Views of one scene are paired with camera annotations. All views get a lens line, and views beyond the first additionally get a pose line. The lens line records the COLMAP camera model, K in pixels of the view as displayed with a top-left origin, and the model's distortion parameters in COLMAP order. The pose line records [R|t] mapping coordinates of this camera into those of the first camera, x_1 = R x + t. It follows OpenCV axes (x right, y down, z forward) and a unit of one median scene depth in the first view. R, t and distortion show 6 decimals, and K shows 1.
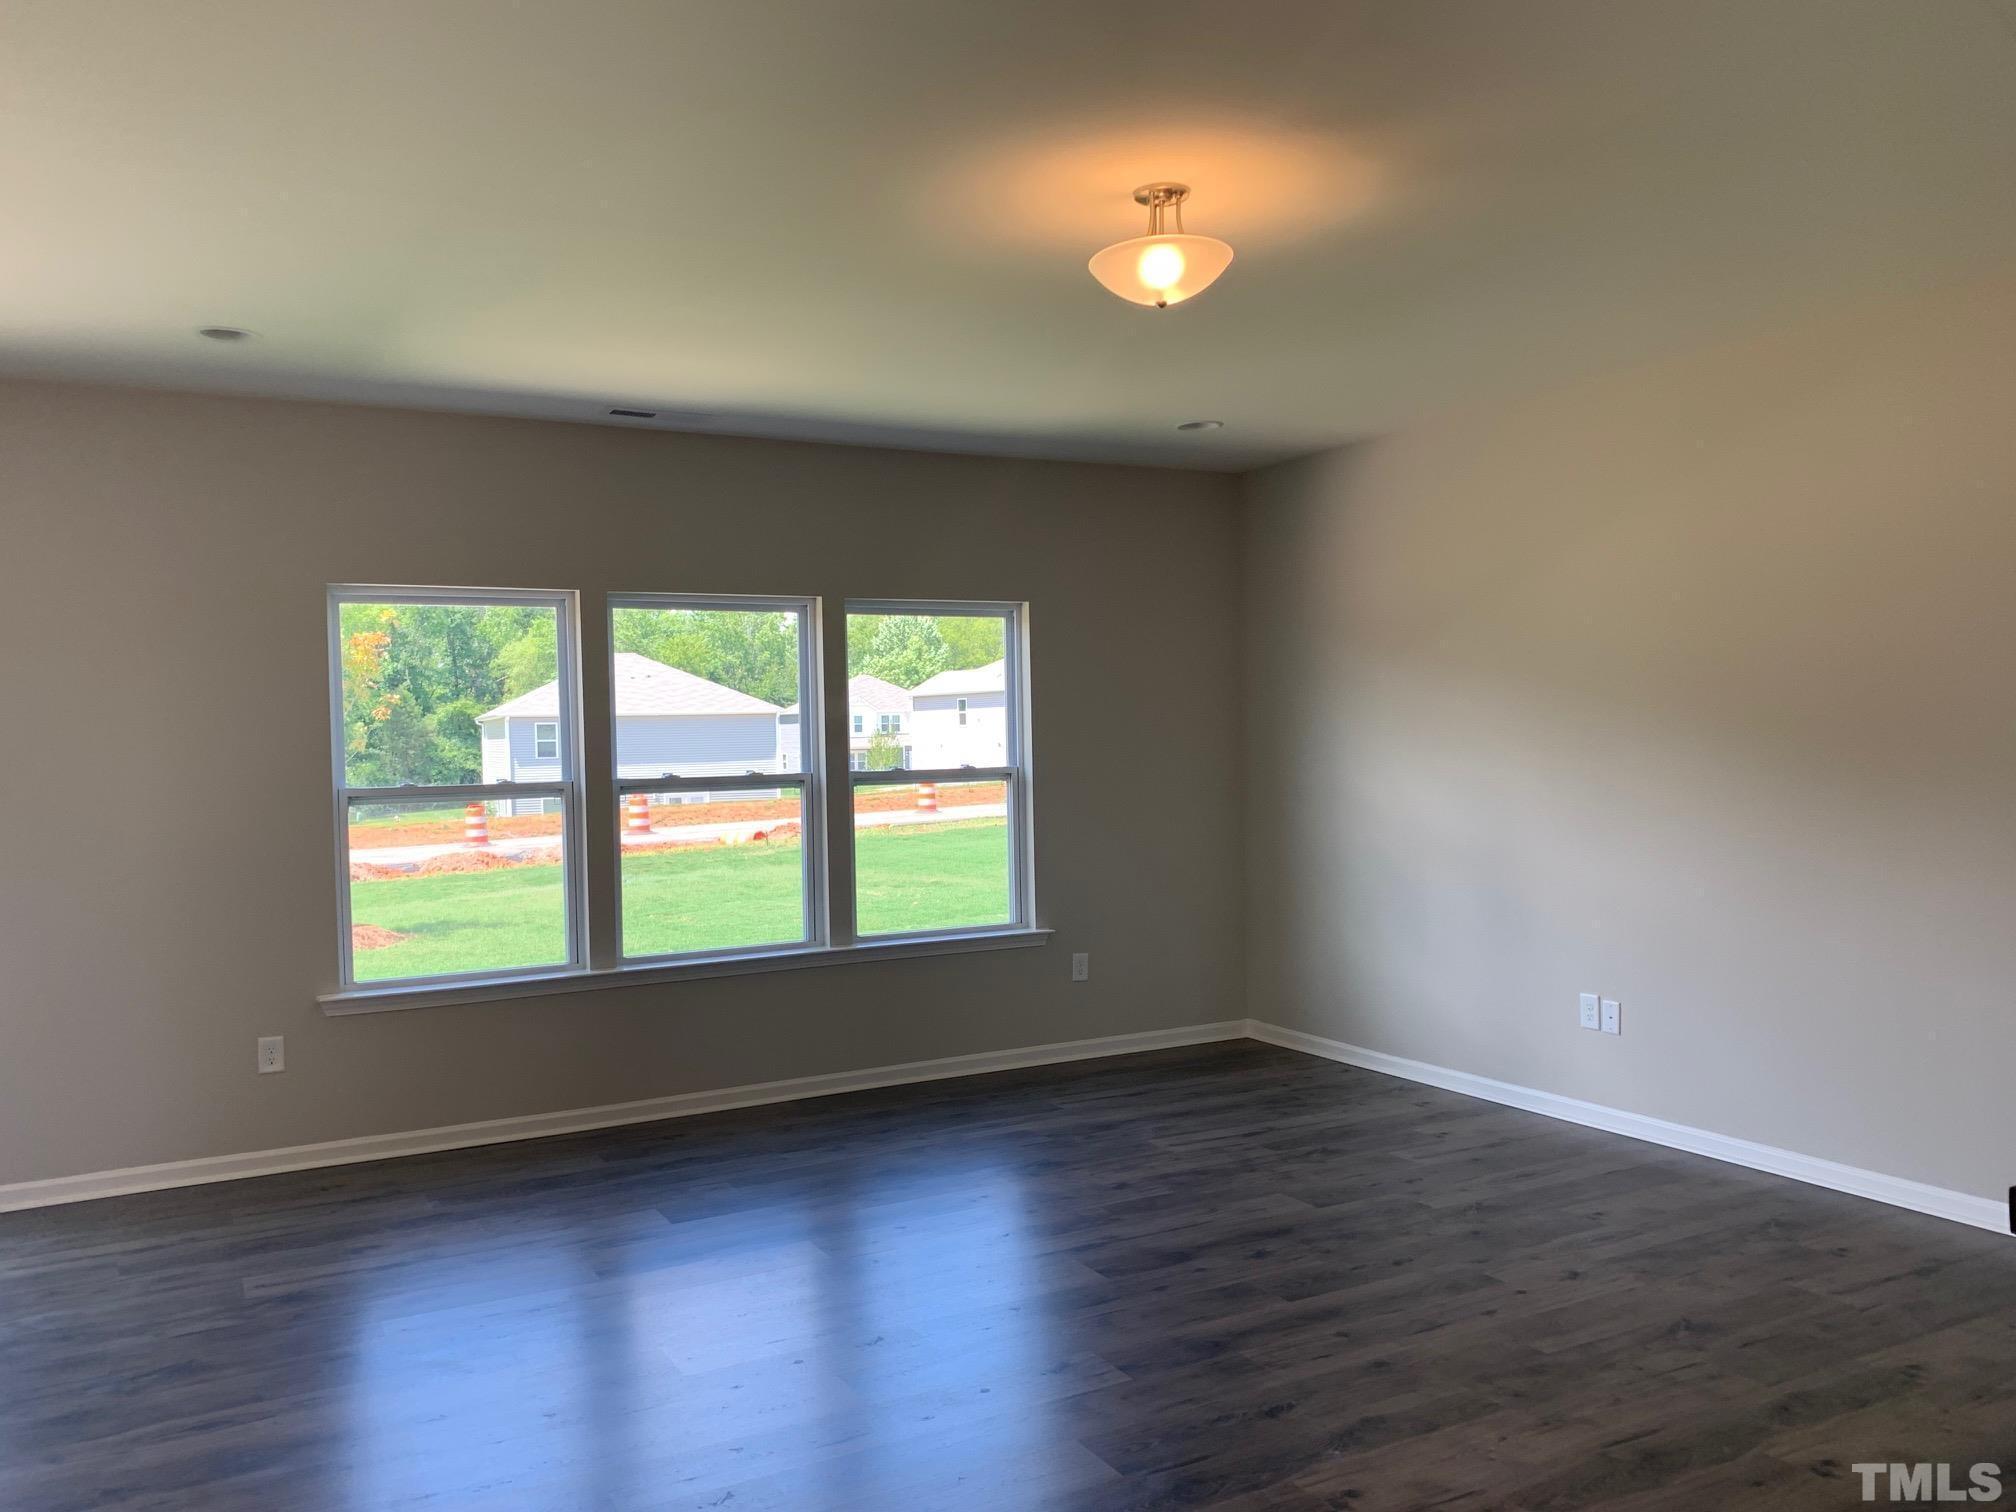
lens RADIAL K [[1544.4, 0, 1000.7], [0, 1544.4, 761.4], [0, 0, 1]] dist [0.090600, -0.132661]
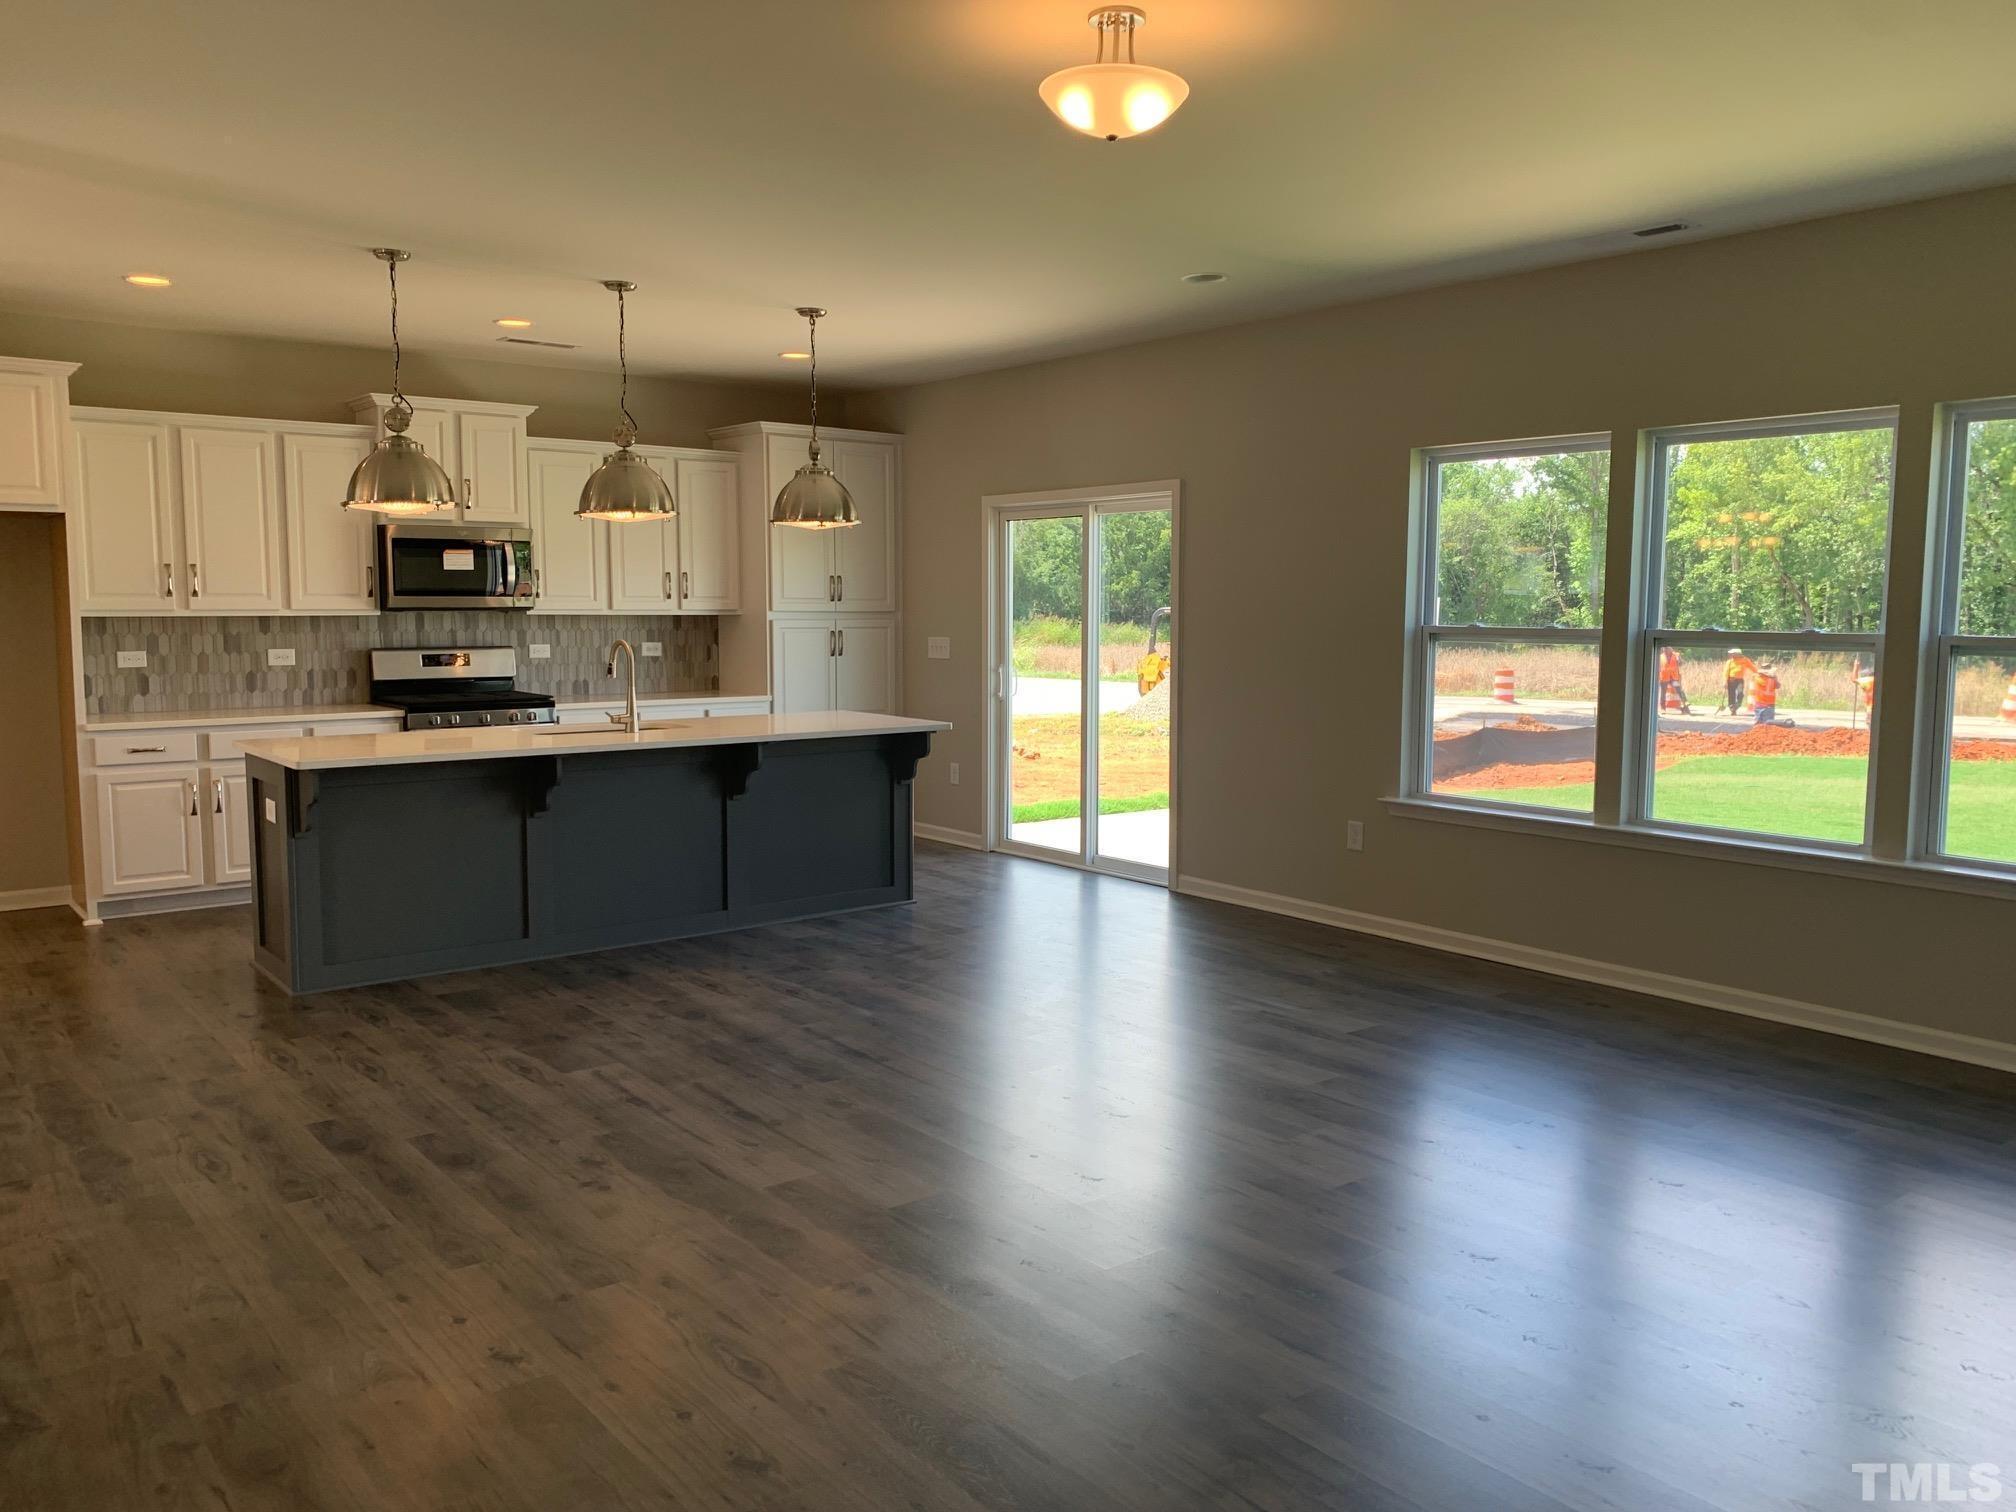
lens RADIAL K [[1544.4, 0, 1000.7], [0, 1544.4, 761.4], [0, 0, 1]] dist [0.090600, -0.132661]
pose [[0.168636, 0.126837, -0.977484, 0.664151], [-0.024215, 0.991920, 0.124533, -0.019594], [0.985381, 0.002669, 0.170345, 0.479821]]
